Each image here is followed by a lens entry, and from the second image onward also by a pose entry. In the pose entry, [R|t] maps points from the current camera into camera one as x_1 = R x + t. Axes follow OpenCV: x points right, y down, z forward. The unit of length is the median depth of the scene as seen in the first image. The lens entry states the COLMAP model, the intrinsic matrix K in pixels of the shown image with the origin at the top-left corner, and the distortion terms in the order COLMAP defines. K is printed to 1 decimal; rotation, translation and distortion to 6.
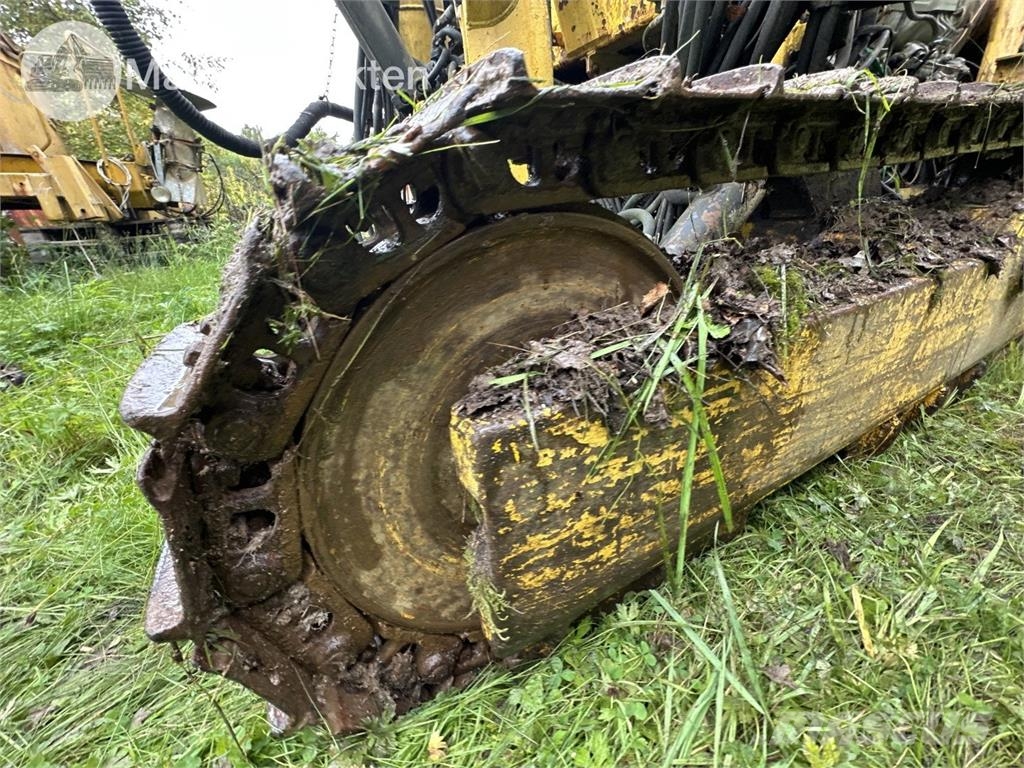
lens RADIAL K [[409.1, 0, 511.5], [0, 409.1, 383.9], [0, 0, 1]] dist [-0.006176, 0.000948]
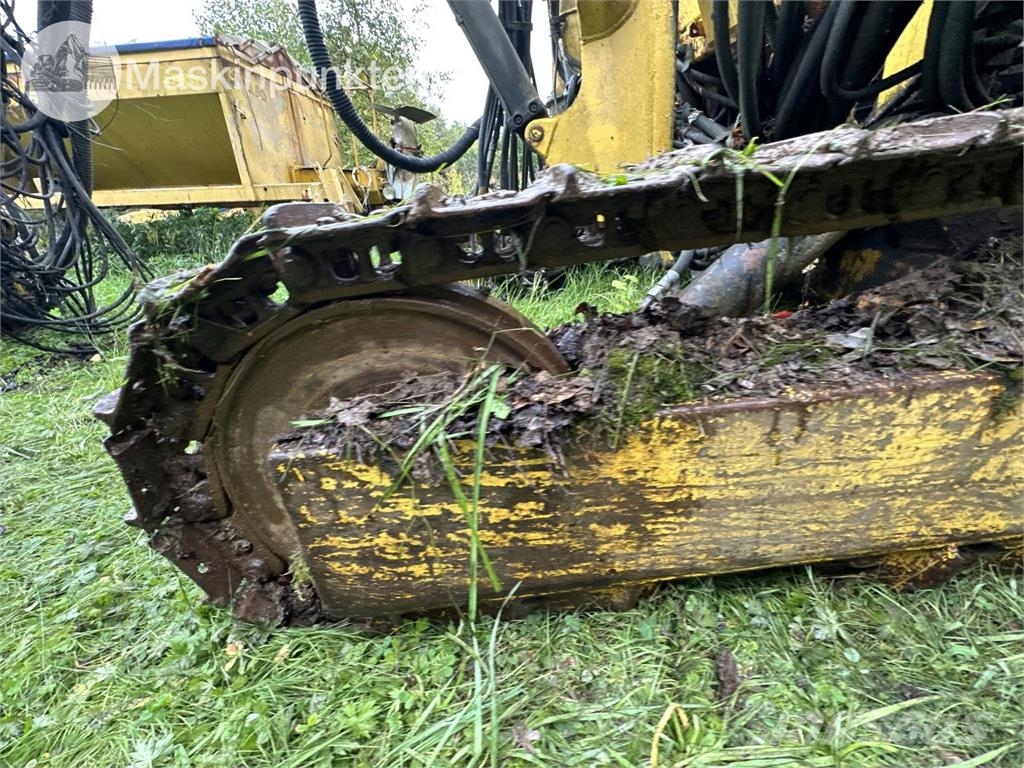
lens RADIAL K [[409.1, 0, 514.8], [0, 409.1, 384.5], [0, 0, 1]] dist [-0.006176, 0.000948]
pose [[0.898287, 0.167078, -0.406405, 0.979383], [-0.150021, 0.985930, 0.073733, -0.291461], [0.413006, -0.005264, 0.910713, 0.016421]]
